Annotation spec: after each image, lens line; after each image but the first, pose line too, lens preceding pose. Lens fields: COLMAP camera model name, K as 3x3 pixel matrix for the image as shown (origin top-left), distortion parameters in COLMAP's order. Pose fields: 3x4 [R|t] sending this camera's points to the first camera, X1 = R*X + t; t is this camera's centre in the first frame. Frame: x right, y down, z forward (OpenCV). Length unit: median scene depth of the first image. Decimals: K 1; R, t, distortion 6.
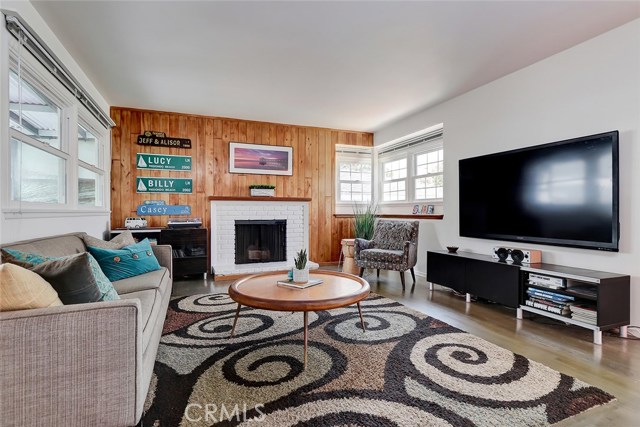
lens RADIAL K [[313.4, 0, 313.2], [0, 313.4, 211.1], [0, 0, 1]] dist [0.001863, -0.001067]
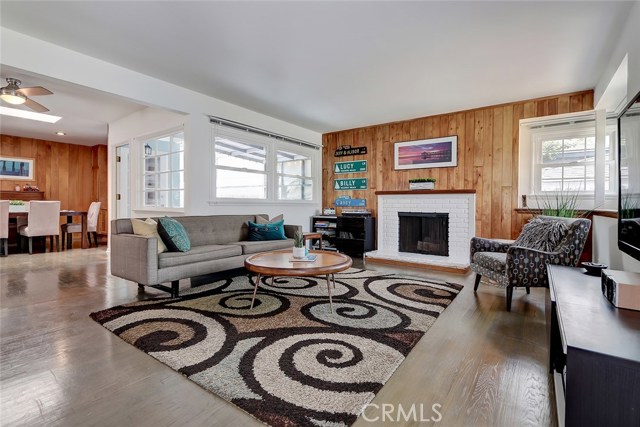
lens RADIAL K [[296.0, 0, 322.1], [0, 296.0, 205.3], [0, 0, 1]] dist [-0.004840, -0.000748]
pose [[0.538615, 0.008502, -0.842509, 0.564598], [-0.007331, 0.999959, 0.005404, 0.002384], [0.842520, 0.003266, 0.538655, 0.230597]]
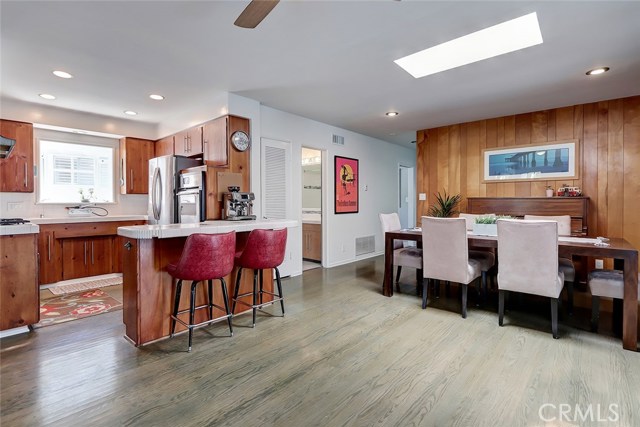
lens RADIAL K [[307.0, 0, 309.4], [0, 307.0, 206.9], [0, 0, 1]] dist [-0.005241, -0.001297]
pose [[-0.897347, 0.007135, -0.441268, -0.451799], [0.002769, 0.999941, 0.010536, -0.031820], [0.441317, 0.008232, -0.897314, 0.264602]]
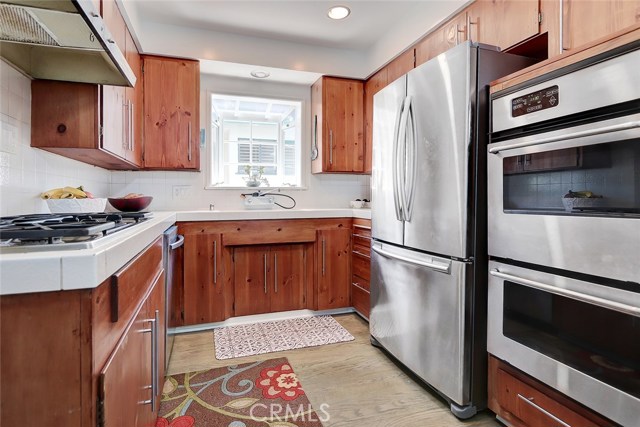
lens RADIAL K [[296.0, 0, 288.4], [0, 296.0, 203.5], [0, 0, 1]] dist [-0.004840, -0.000748]
pose [[-0.995034, -0.002878, 0.099490, -0.336123], [-0.000755, 0.999771, 0.021364, -0.015035], [-0.099528, 0.021182, -0.994809, -0.389700]]
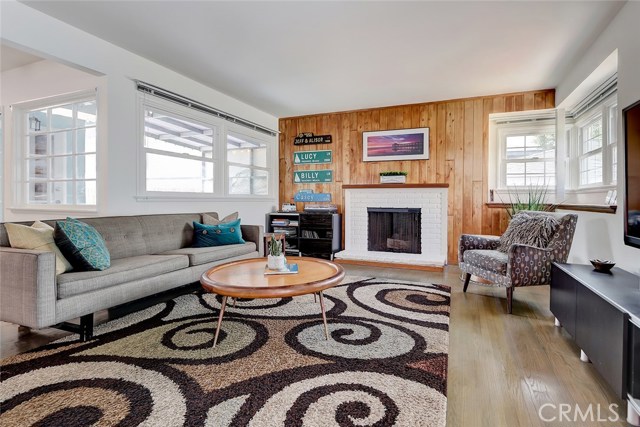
lens RADIAL K [[307.0, 0, 341.0], [0, 307.0, 200.1], [0, 0, 1]] dist [-0.005241, -0.001297]
pose [[0.736053, 0.005066, -0.676905, 0.418692], [-0.004314, 0.999987, 0.002794, 0.002929], [0.676910, 0.000863, 0.736065, 0.231032]]
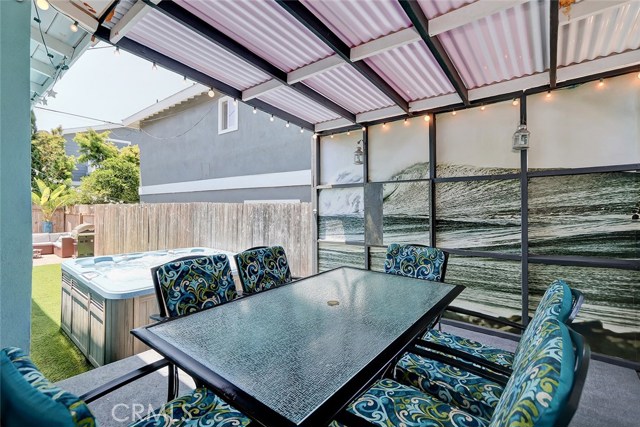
lens RADIAL K [[296.0, 0, 324.0], [0, 296.0, 206.8], [0, 0, 1]] dist [-0.004840, -0.000748]
pose [[0.537045, -0.002560, -0.843550, -0.604825], [-0.001908, 0.999989, -0.004250, -0.048243], [0.843552, 0.003891, 0.537034, 0.542758]]
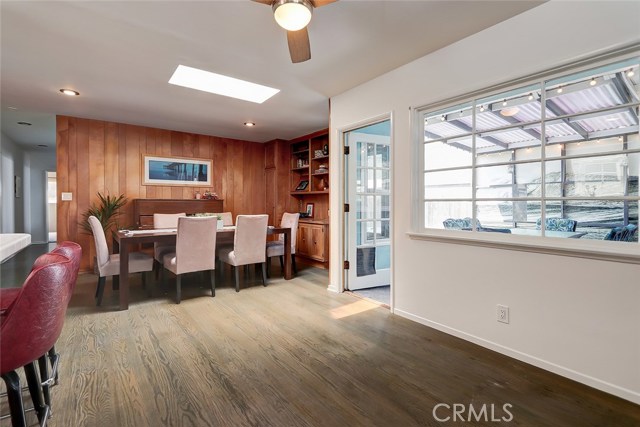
lens RADIAL K [[296.0, 0, 323.5], [0, 296.0, 204.3], [0, 0, 1]] dist [-0.004840, -0.000748]
pose [[0.288268, 0.004097, -0.957541, -0.198858], [0.002120, 0.999986, 0.004917, -0.034576], [0.957547, -0.003447, 0.288256, -0.130046]]
